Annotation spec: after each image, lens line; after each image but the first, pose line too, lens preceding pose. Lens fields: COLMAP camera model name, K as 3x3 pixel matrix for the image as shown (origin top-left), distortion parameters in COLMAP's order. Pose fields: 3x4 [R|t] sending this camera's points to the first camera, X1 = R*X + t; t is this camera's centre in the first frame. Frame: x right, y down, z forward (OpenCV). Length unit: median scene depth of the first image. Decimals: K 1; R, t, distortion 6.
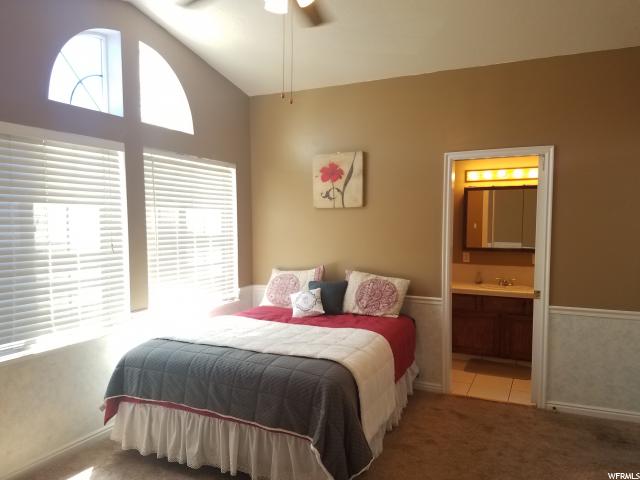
lens RADIAL K [[493.7, 0, 316.4], [0, 493.7, 241.2], [0, 0, 1]] dist [0.100883, -0.022872]
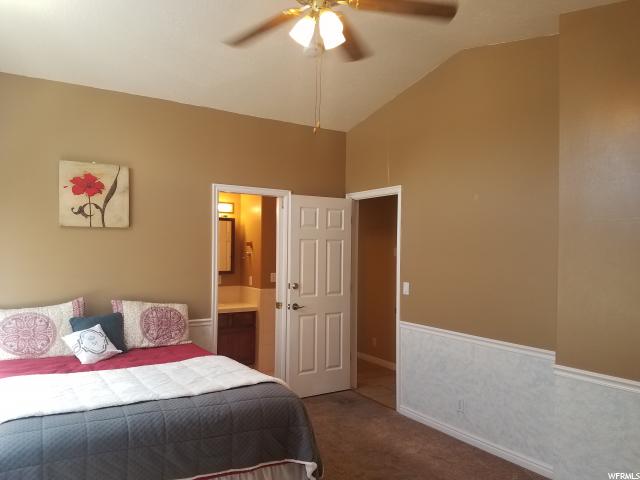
lens RADIAL K [[493.7, 0, 316.9], [0, 493.7, 240.5], [0, 0, 1]] dist [0.100883, -0.022872]
pose [[0.527224, 0.030353, 0.849184, -0.525711], [0.014908, 0.998878, -0.044960, -0.001139], [-0.849596, 0.036364, 0.526180, 0.248265]]
